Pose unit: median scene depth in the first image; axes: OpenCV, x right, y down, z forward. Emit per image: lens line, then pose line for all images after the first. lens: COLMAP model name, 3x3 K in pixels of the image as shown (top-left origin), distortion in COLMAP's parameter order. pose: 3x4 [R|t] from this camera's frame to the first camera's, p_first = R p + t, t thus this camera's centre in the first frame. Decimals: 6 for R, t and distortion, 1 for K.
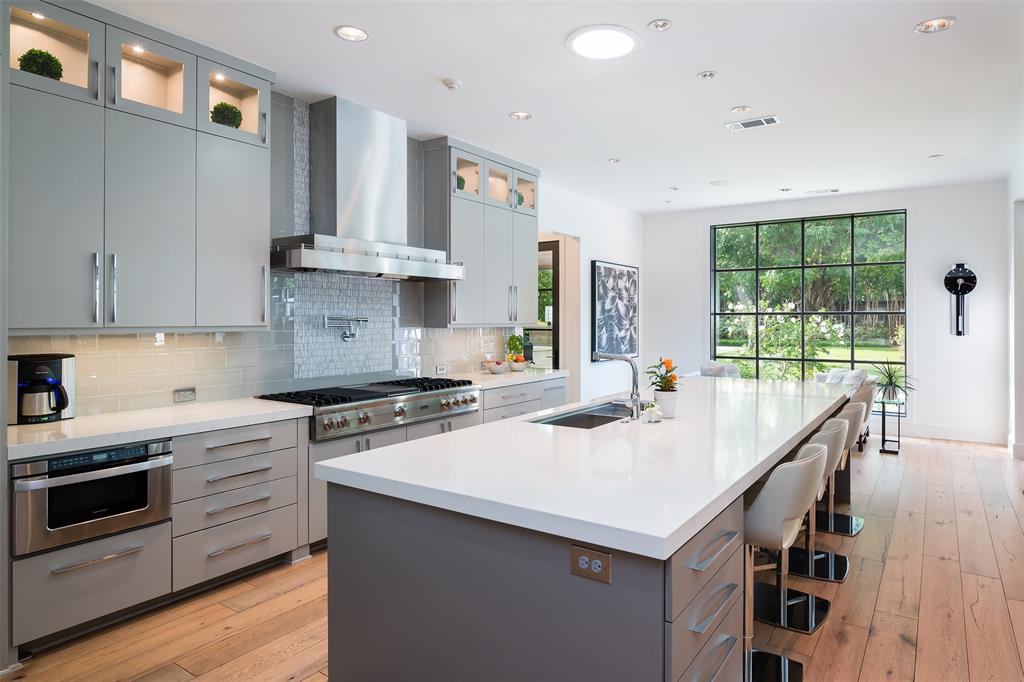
lens RADIAL K [[595.4, 0, 558.9], [0, 595.4, 322.5], [0, 0, 1]] dist [0.000342, 0.000955]
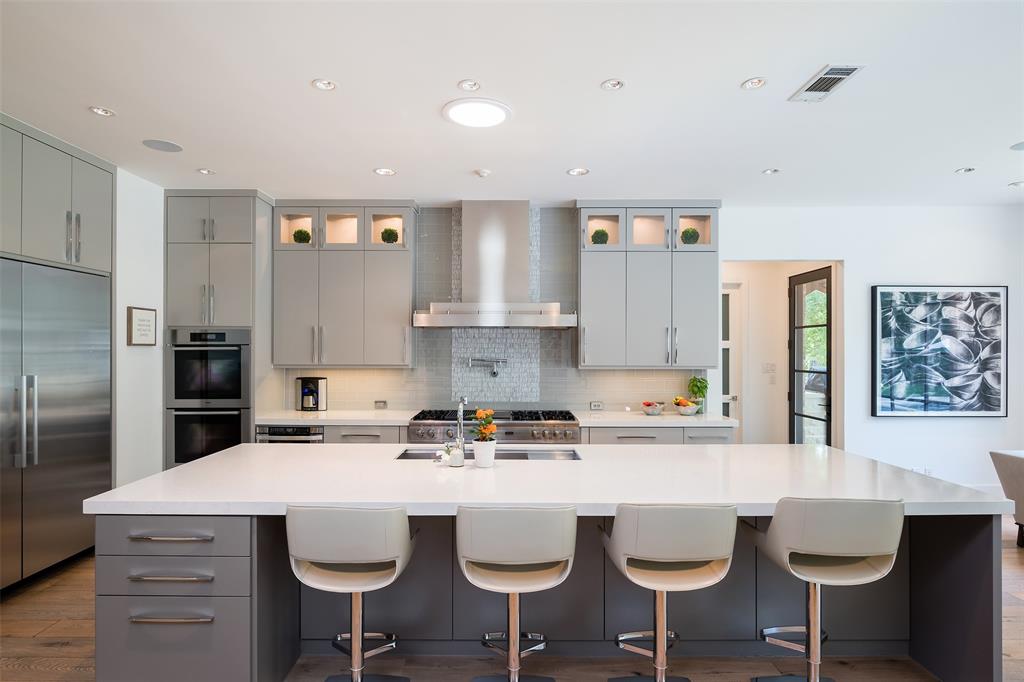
lens RADIAL K [[534.9, 0, 504.5], [0, 534.9, 355.5], [0, 0, 1]] dist [-0.003696, -0.000985]
pose [[0.536910, 0.011527, -0.843561, 0.661730], [-0.007570, 0.999932, 0.008846, -0.027315], [0.843605, 0.001636, 0.536961, 0.373446]]
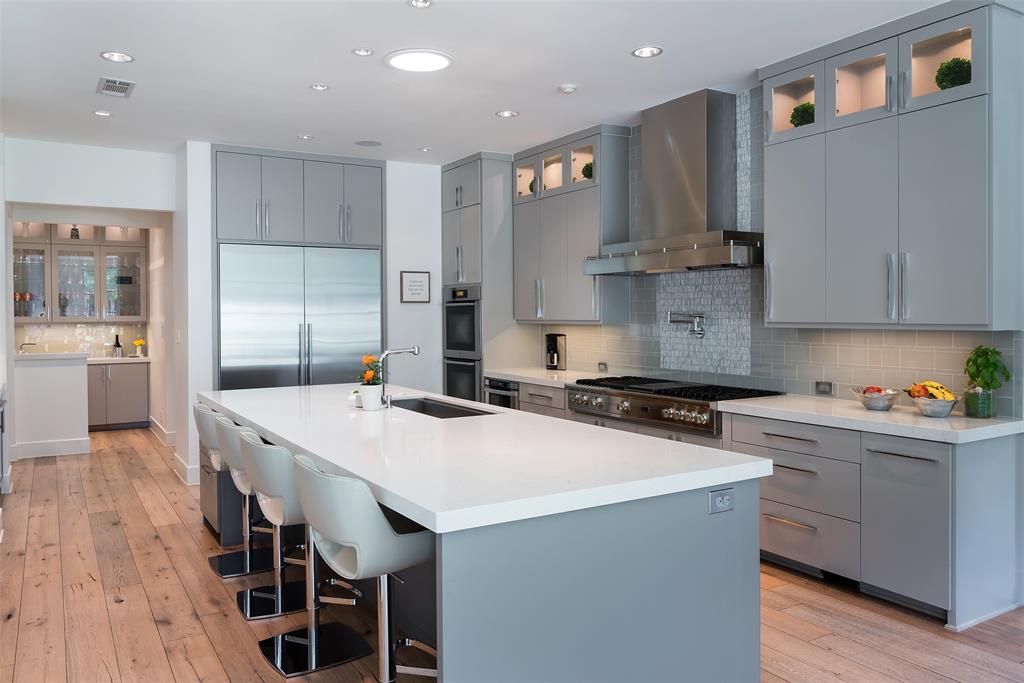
lens RADIAL K [[755.9, 0, 513.3], [0, 755.9, 334.0], [0, 0, 1]] dist [-0.020374, -0.004323]
pose [[-0.436536, 0.024991, -0.899339, 0.883685], [-0.000069, 0.999613, 0.027810, -0.009124], [0.899687, 0.012202, -0.436366, 1.257103]]
